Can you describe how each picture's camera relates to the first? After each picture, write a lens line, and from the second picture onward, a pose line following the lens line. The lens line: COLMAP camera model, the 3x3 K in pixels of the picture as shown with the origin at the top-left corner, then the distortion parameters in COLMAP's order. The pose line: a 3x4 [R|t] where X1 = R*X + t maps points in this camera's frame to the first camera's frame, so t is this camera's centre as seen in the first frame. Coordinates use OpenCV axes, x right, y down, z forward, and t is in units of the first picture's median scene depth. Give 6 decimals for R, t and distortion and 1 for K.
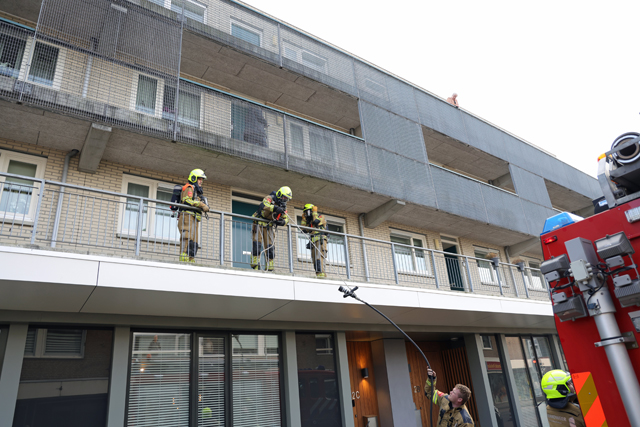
lens RADIAL K [[435.6, 0, 320.3], [0, 435.6, 213.7], [0, 0, 1]] dist [-0.054990, 0.030348]
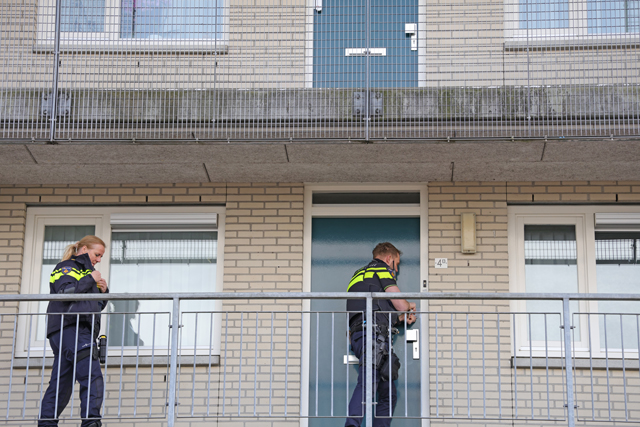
lens RADIAL K [[1660.9, 0, 321.0], [0, 1660.9, 215.6], [0, 0, 1]] dist [0.586292, 0.000000]
pose [[0.780507, -0.103513, -0.616518, 0.709817], [0.169045, 0.984403, 0.048729, -0.105649], [0.601858, -0.142252, 0.785832, -0.120458]]
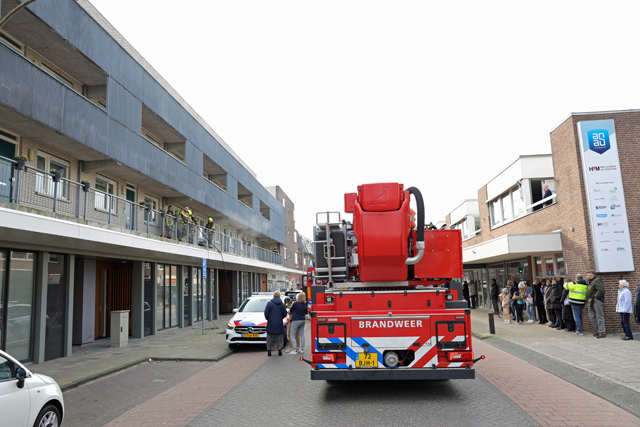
lens RADIAL K [[490.7, 0, 320.8], [0, 490.7, 214.4], [0, 0, 1]] dist [0.044865, -0.003366]
pose [[0.650563, 0.163222, 0.741705, -0.618967], [-0.308760, 0.949120, 0.061952, -0.194649], [-0.693855, -0.269312, 0.667859, -0.590343]]
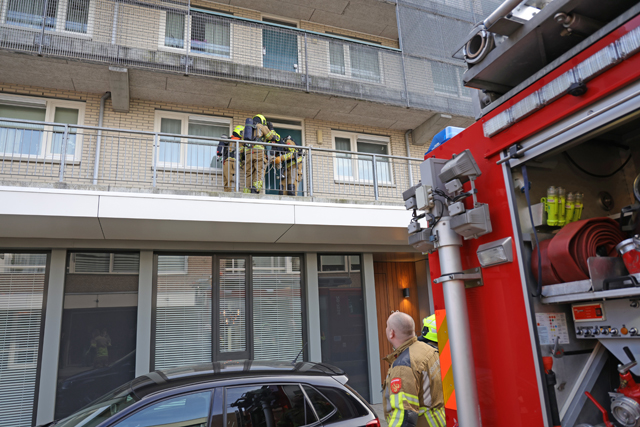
lens RADIAL K [[435.6, 0, 319.0], [0, 435.6, 208.1], [0, 0, 1]] dist [-0.054990, 0.030348]
pose [[0.966971, -0.023734, -0.253779, 0.180239], [0.067064, 0.984264, 0.163483, -0.000765], [0.245906, -0.175103, 0.953346, 0.032183]]
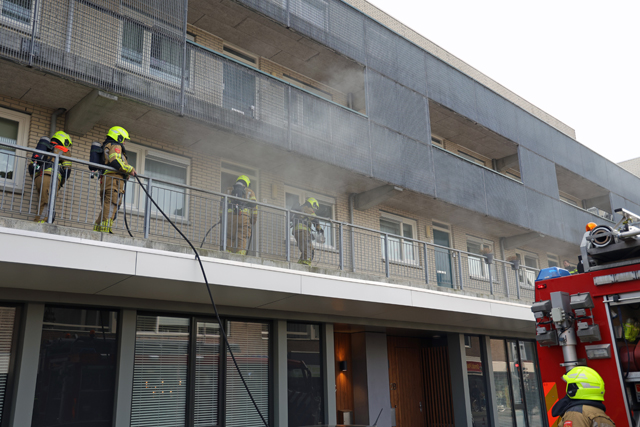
lens RADIAL K [[584.5, 0, 323.1], [0, 584.5, 210.2], [0, 0, 1]] dist [0.056496, 0.000000]
pose [[0.988928, 0.094032, 0.114800, -0.130022], [-0.105066, 0.989996, 0.094176, -0.093692], [-0.104796, -0.105195, 0.988914, -0.252235]]
